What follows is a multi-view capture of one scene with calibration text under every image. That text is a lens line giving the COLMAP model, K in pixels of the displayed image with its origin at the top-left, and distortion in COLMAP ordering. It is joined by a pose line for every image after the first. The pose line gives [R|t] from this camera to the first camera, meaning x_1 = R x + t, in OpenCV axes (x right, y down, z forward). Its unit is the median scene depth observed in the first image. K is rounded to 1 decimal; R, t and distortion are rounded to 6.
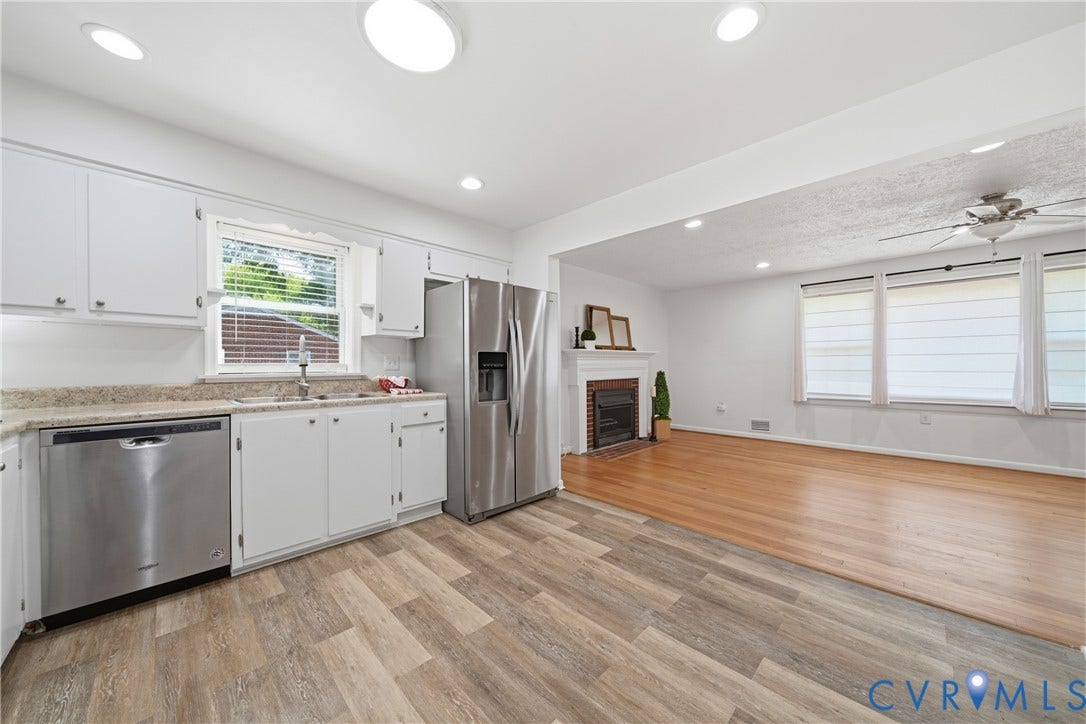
lens RADIAL K [[379.6, 0, 546.3], [0, 379.6, 365.2], [0, 0, 1]] dist [-0.000052, -0.000147]
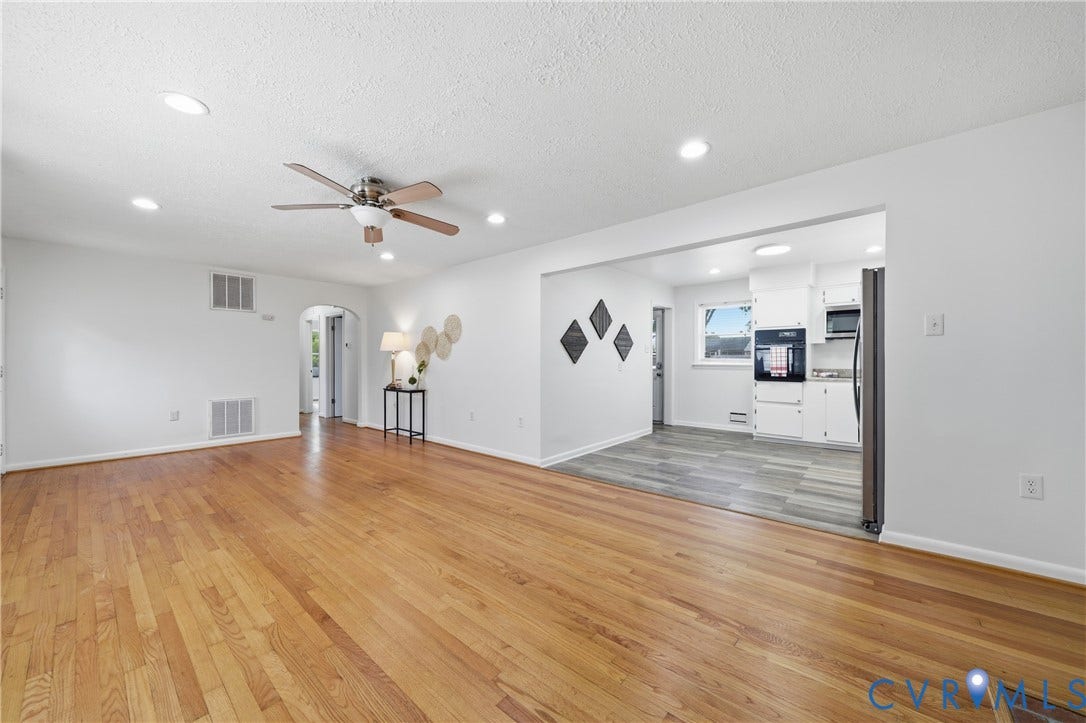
lens RADIAL K [[395.4, 0, 543.0], [0, 395.4, 361.5], [0, 0, 1]] dist [0.000150, -0.000030]
pose [[-0.997571, 0.006296, -0.069365, 1.125162], [0.006375, 0.999979, -0.000917, -0.005571], [0.069358, -0.001357, -0.997591, 2.701019]]
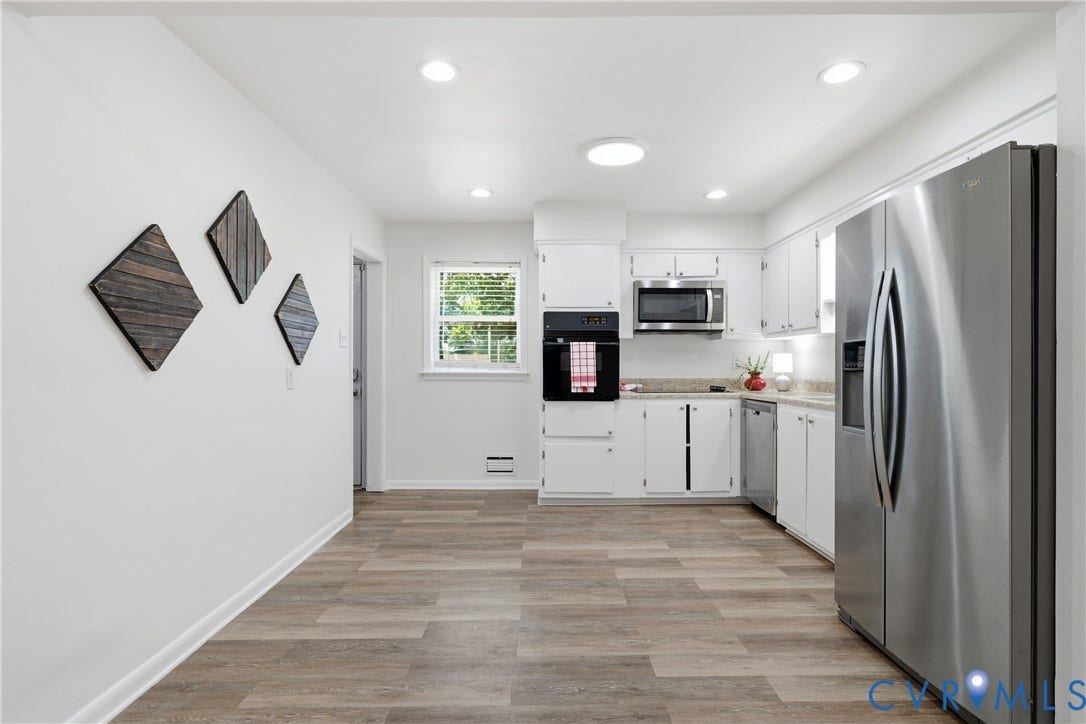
lens RADIAL K [[538.4, 0, 543.5], [0, 538.4, 369.2], [0, 0, 1]] dist [0.000171, -0.000167]
pose [[-0.701738, 0.006689, -0.712404, 0.975891], [0.004637, 0.999978, 0.004821, 0.000445], [0.712420, 0.000080, -0.701753, 1.600872]]
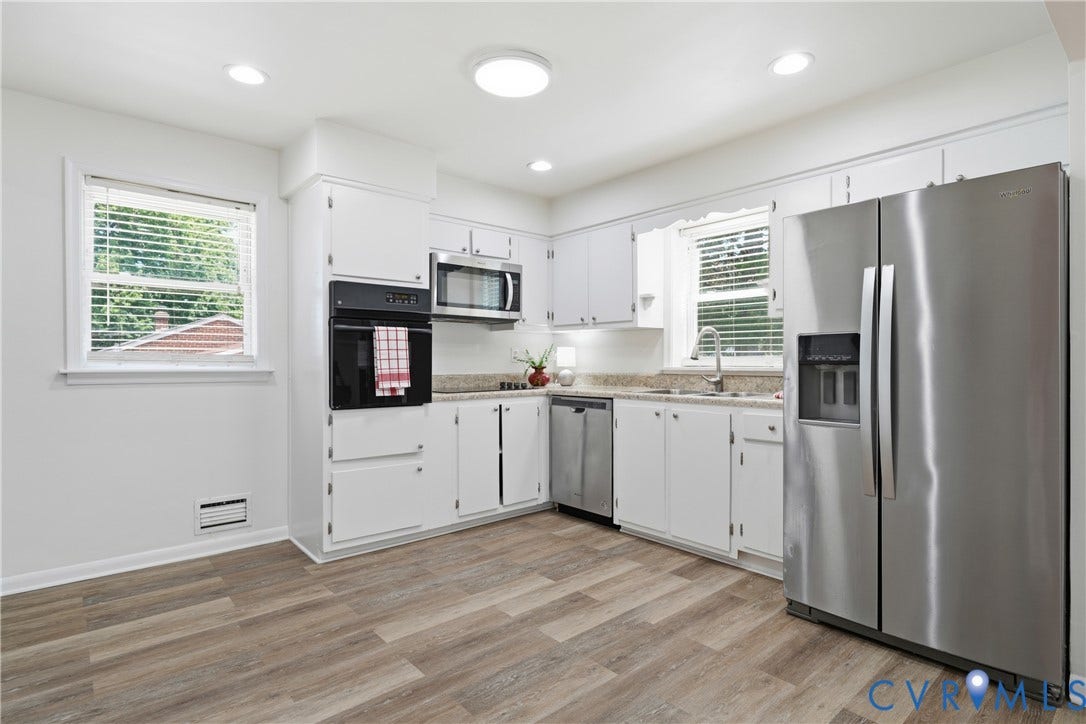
lens RADIAL K [[555.5, 0, 543.0], [0, 555.5, 362.0], [0, 0, 1]] dist [0.001235, -0.000065]
pose [[-0.068899, 0.004653, -0.997613, 0.928451], [0.004695, 0.999980, 0.004339, 0.000696], [0.997613, -0.004385, -0.068920, 0.831023]]
